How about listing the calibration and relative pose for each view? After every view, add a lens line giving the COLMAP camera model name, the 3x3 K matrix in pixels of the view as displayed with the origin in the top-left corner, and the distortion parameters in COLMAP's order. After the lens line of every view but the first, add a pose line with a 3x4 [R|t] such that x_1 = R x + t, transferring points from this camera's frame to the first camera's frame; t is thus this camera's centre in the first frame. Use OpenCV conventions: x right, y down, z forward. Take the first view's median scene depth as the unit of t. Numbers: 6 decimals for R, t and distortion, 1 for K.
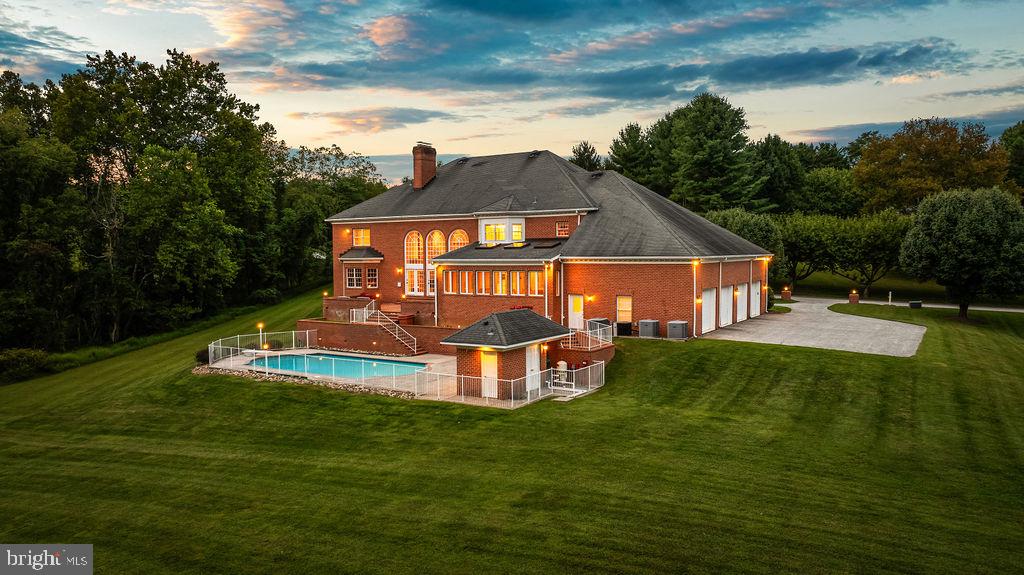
lens RADIAL K [[717.7, 0, 511.8], [0, 717.7, 287.2], [0, 0, 1]] dist [-0.029007, 0.028367]
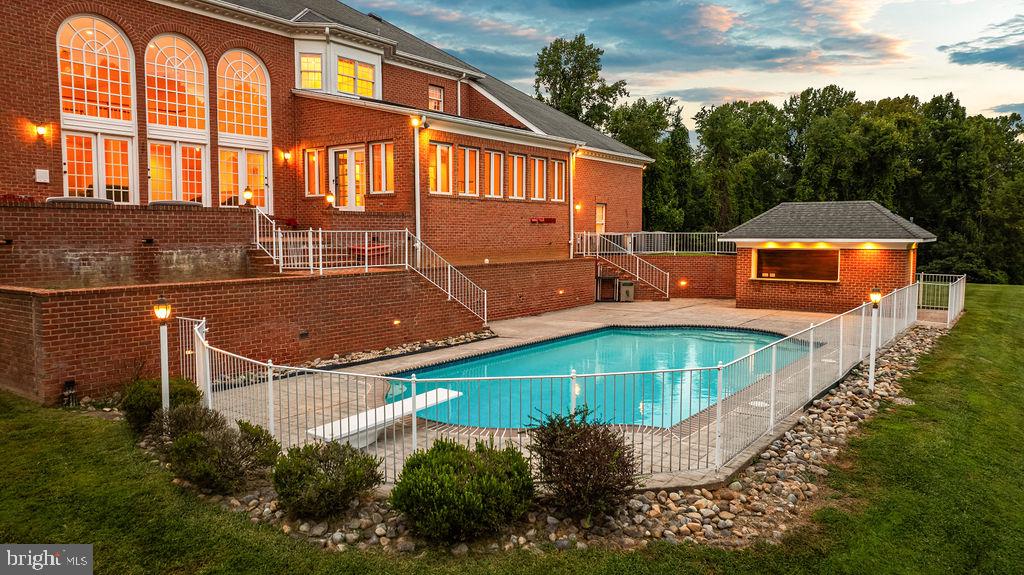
lens RADIAL K [[717.7, 0, 512.1], [0, 717.7, 291.3], [0, 0, 1]] dist [-0.029007, 0.028367]
pose [[0.070120, -0.072894, 0.994872, -0.508080], [0.047180, 0.996453, 0.069684, 0.038696], [-0.996422, 0.042052, 0.073310, 0.865095]]
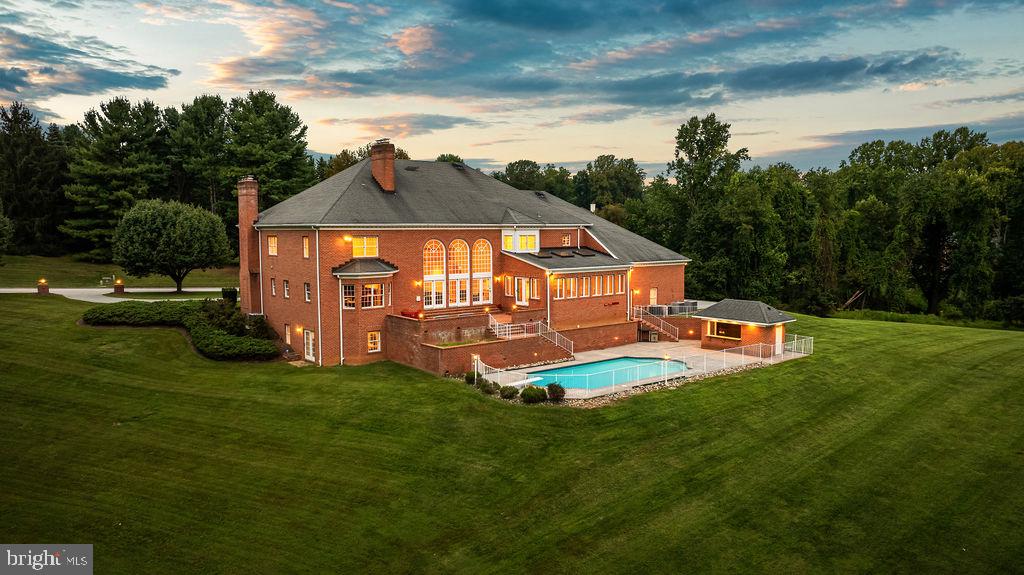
lens RADIAL K [[717.7, 0, 509.2], [0, 717.7, 289.0], [0, 0, 1]] dist [-0.029007, 0.028367]
pose [[0.334173, -0.072051, 0.939754, -1.087207], [0.046839, 0.997111, 0.059793, -0.072333], [-0.941347, 0.024035, 0.336583, 0.652192]]
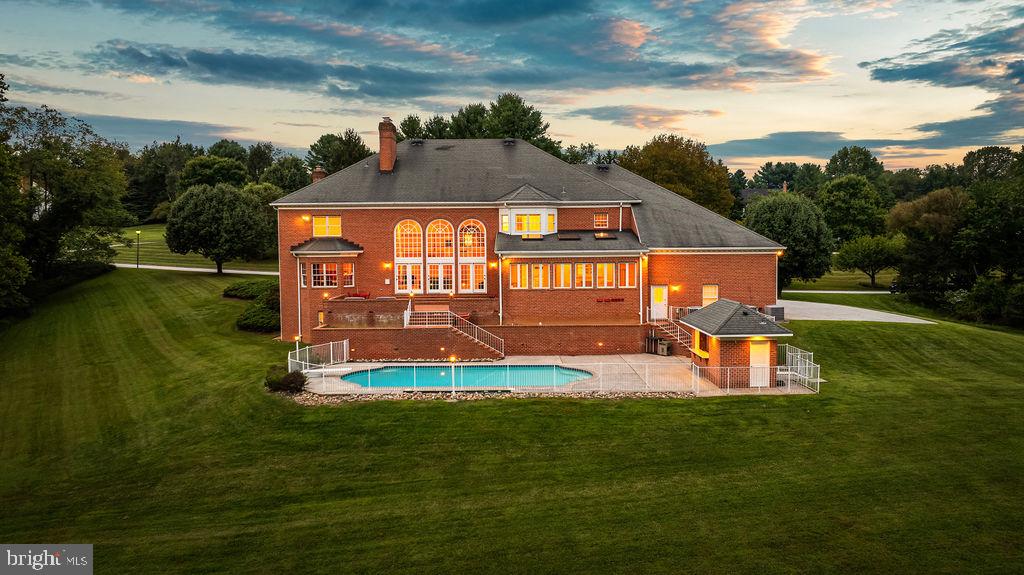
lens RADIAL K [[717.7, 0, 512.1], [0, 717.7, 286.7], [0, 0, 1]] dist [-0.029007, 0.028367]
pose [[0.848456, -0.029670, 0.528434, -0.541548], [0.026702, 0.999556, 0.013248, -0.005497], [-0.528592, 0.002870, 0.848871, 0.211255]]
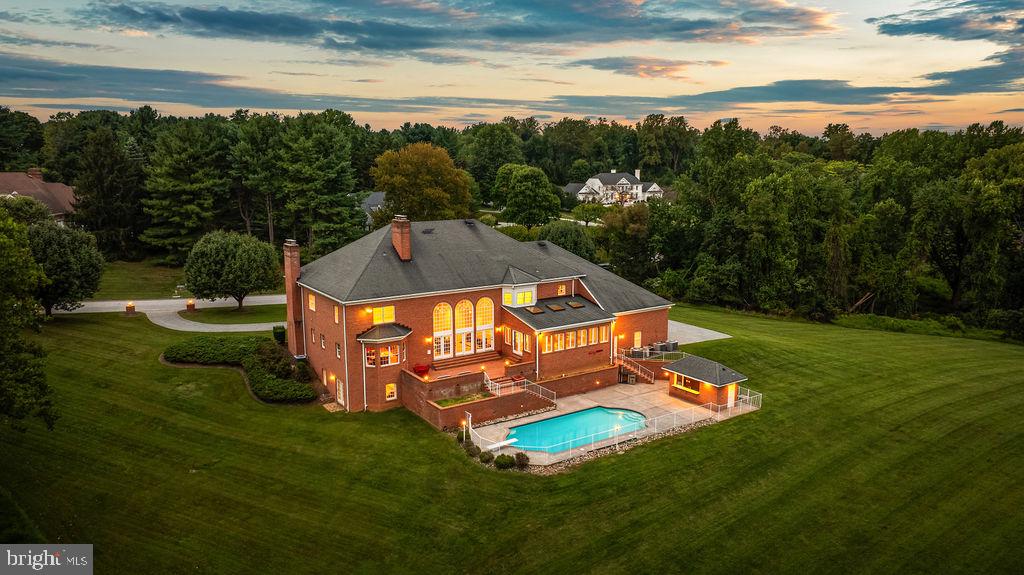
lens RADIAL K [[717.7, 0, 508.7], [0, 717.7, 286.9], [0, 0, 1]] dist [-0.029007, 0.028367]
pose [[0.412719, -0.150030, 0.898418, -1.208208], [0.042312, 0.988435, 0.145624, -0.288315], [-0.909875, -0.022088, 0.414294, 0.484314]]
